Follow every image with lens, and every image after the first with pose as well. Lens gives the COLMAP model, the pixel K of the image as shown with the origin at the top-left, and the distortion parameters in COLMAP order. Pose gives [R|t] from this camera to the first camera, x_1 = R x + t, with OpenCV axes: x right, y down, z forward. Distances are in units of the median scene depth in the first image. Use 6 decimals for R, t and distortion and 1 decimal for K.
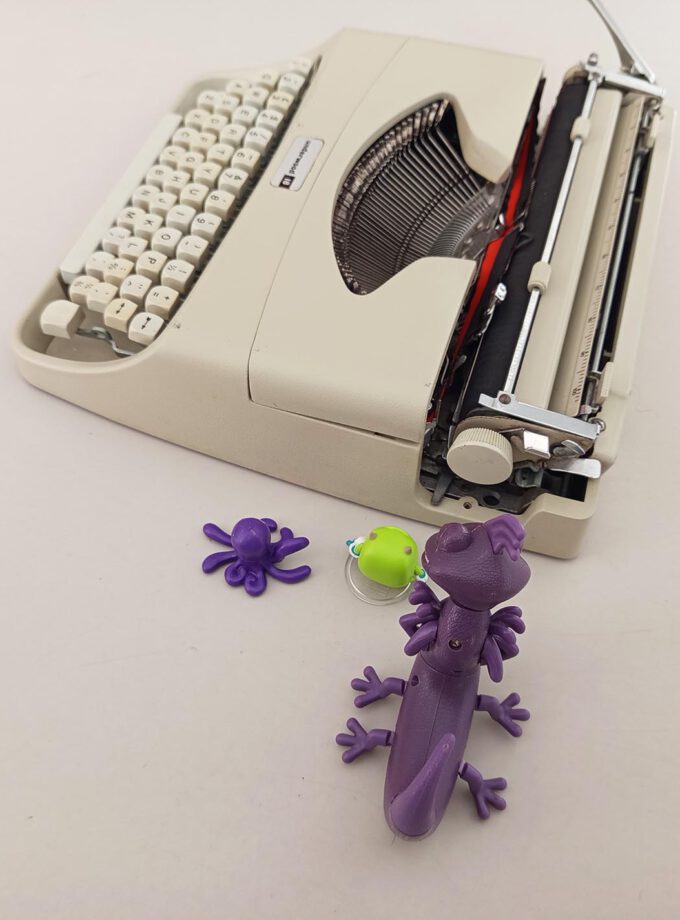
lens RADIAL K [[834.7, 0, 335.8], [0, 834.7, 477.7], [0, 0, 1]] dist [0.103988, -0.003721]
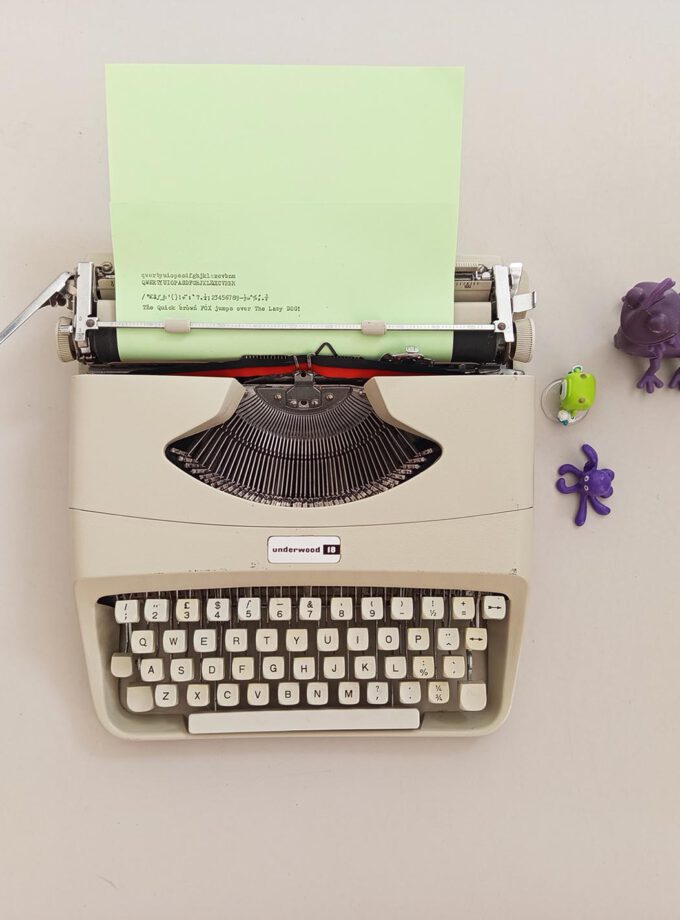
lens RADIAL K [[834.7, 0, 335.8], [0, 834.7, 477.7], [0, 0, 1]] dist [0.103988, -0.003721]
pose [[-0.313035, -0.946429, 0.079257, -0.057563], [0.770812, -0.204421, 0.603375, -1.030968], [-0.554850, 0.249970, 0.793509, 0.053997]]
